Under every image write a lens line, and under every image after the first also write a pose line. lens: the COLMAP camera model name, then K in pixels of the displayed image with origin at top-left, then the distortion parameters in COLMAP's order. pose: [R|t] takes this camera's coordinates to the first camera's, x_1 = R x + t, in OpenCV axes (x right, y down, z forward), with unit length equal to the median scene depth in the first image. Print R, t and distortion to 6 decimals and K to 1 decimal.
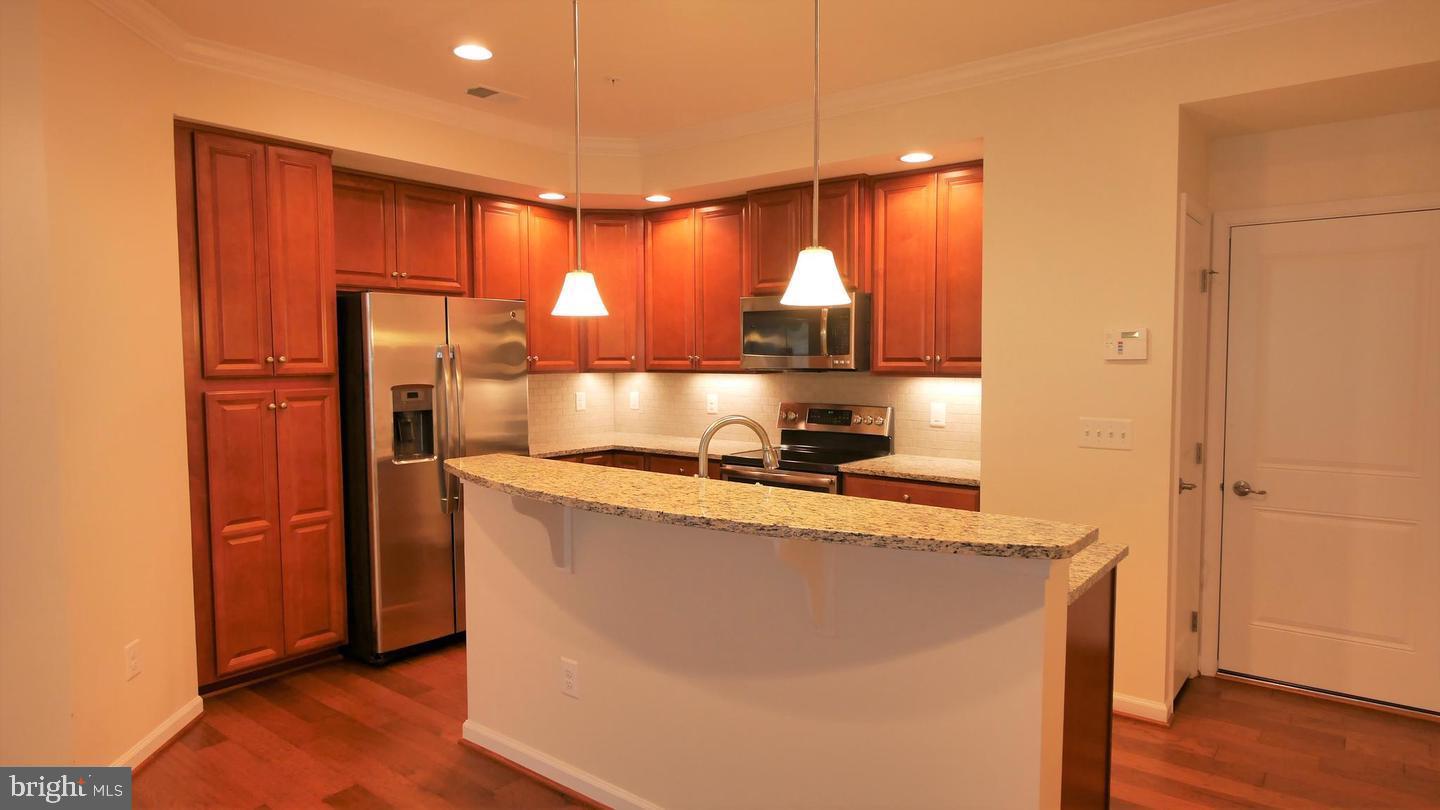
lens RADIAL K [[842.4, 0, 720.0], [0, 842.4, 405.0], [0, 0, 1]] dist [-0.001777, -0.000276]
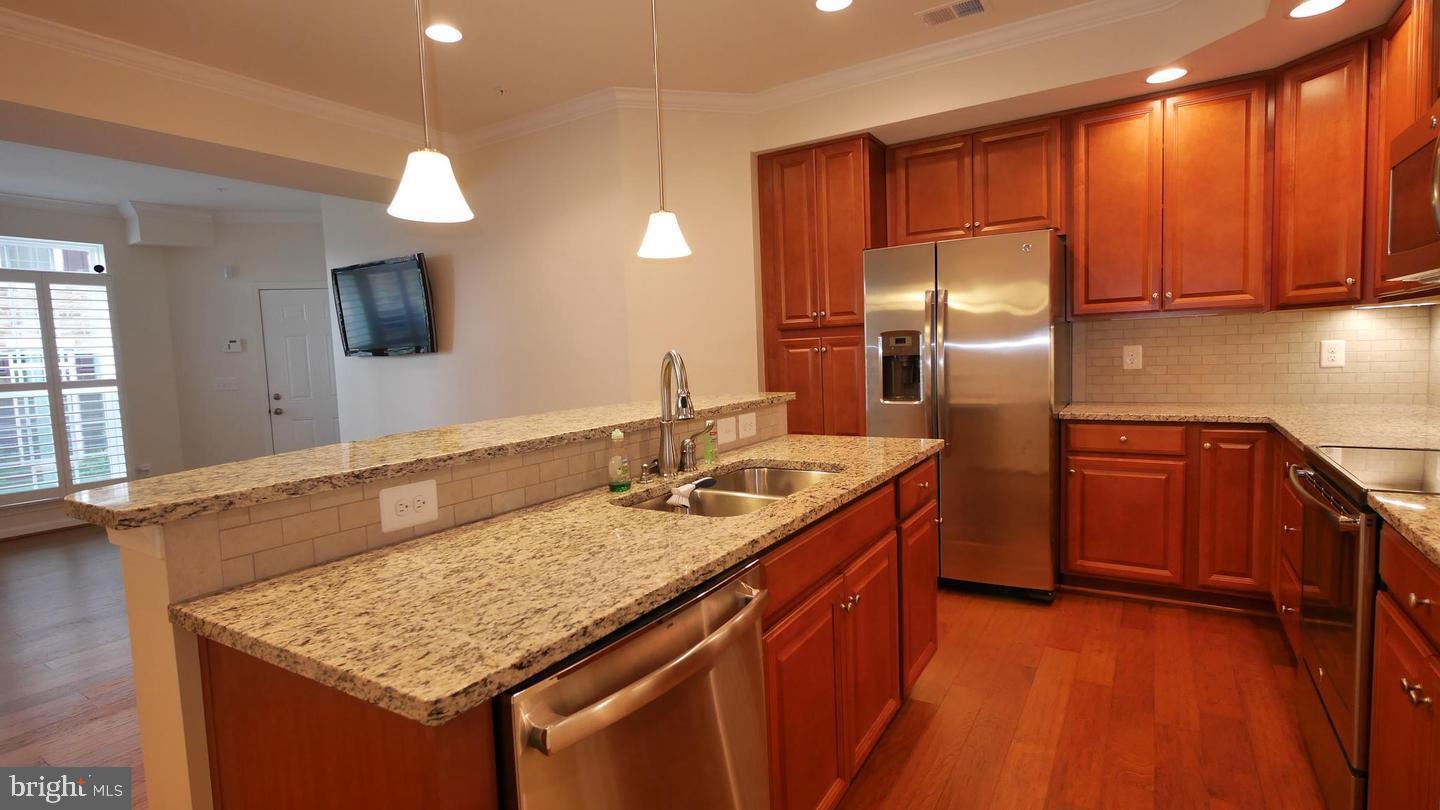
lens RADIAL K [[692.5, 0, 729.3], [0, 692.5, 405.8], [0, 0, 1]] dist [-0.003428, -0.001782]
pose [[0.109608, 0.075955, -0.991069, 0.506037], [-0.022336, 0.997013, 0.073940, 0.011131], [0.993724, 0.014032, 0.110977, 0.705513]]
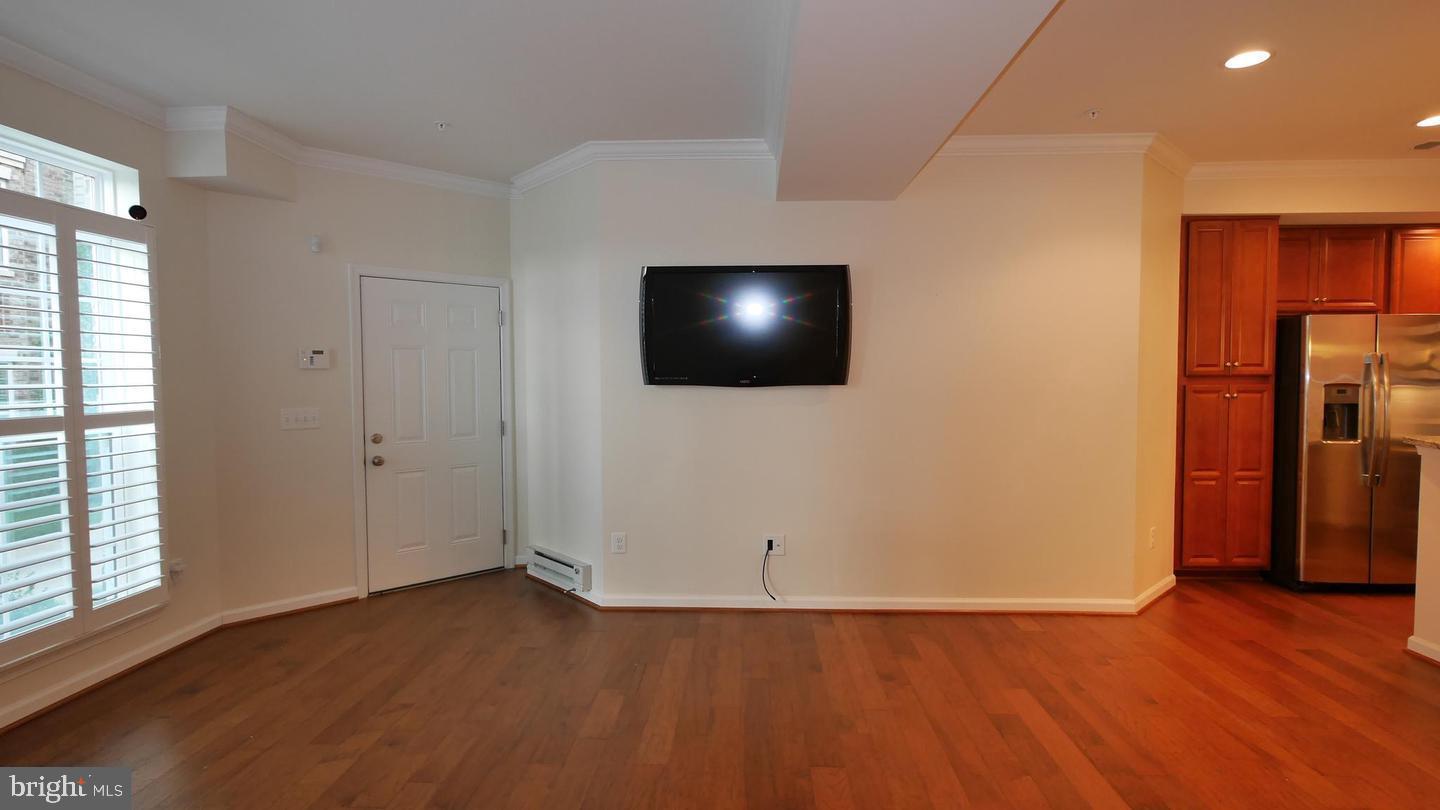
lens RADIAL K [[692.5, 0, 729.3], [0, 692.5, 405.8], [0, 0, 1]] dist [-0.003428, -0.001782]
pose [[0.585700, 0.038725, -0.809602, -0.055891], [-0.048448, 0.998745, 0.012724, 0.043920], [0.809079, 0.031771, 0.586841, -0.405381]]
